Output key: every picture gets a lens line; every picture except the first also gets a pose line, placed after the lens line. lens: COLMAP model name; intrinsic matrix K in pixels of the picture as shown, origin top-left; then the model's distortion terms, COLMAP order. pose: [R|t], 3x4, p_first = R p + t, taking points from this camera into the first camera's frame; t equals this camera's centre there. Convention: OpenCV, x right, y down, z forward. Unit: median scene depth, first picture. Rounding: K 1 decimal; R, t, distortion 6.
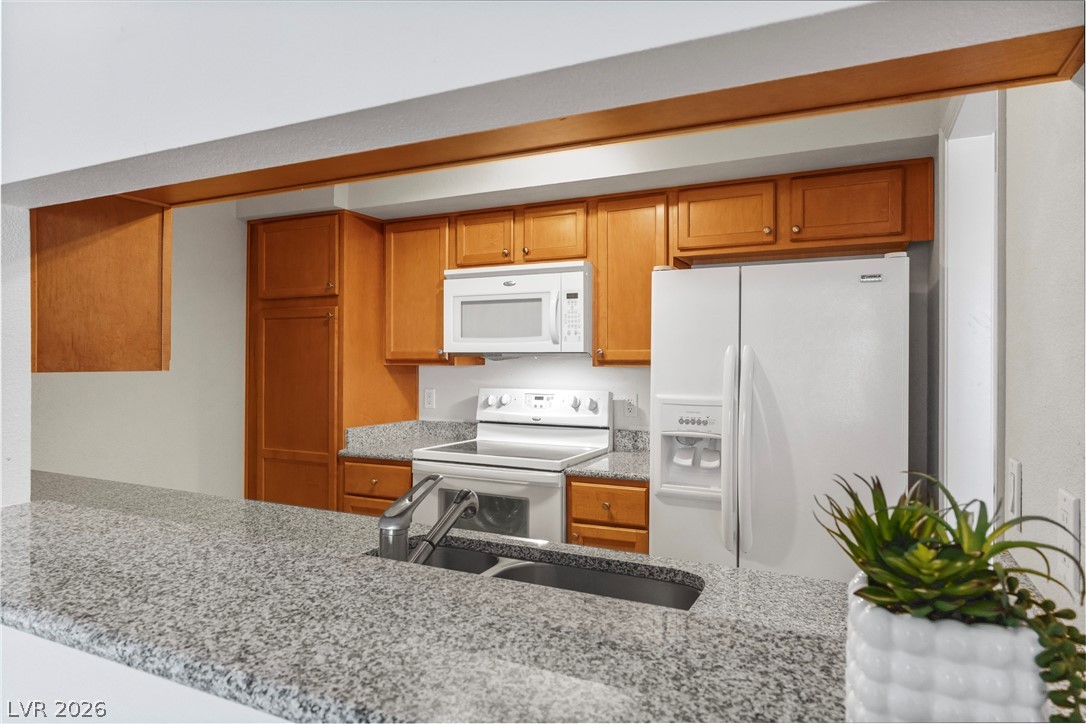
lens RADIAL K [[661.9, 0, 544.8], [0, 661.9, 358.8], [0, 0, 1]] dist [0.002828, 0.000659]
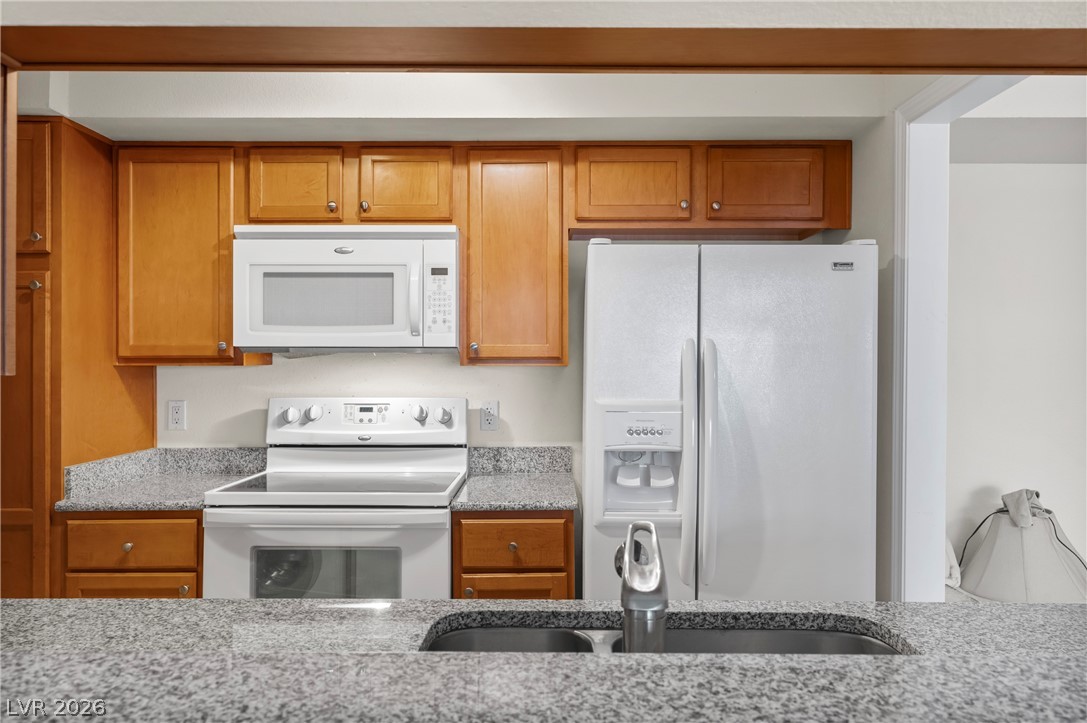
lens RADIAL K [[815.8, 0, 542.5], [0, 815.8, 363.7], [0, 0, 1]] dist [0.001934, 0.006597]
pose [[0.901060, -0.004095, 0.433676, -0.254804], [0.000926, 0.999971, 0.007520, 0.002384], [-0.433694, -0.006374, 0.901038, 0.118697]]
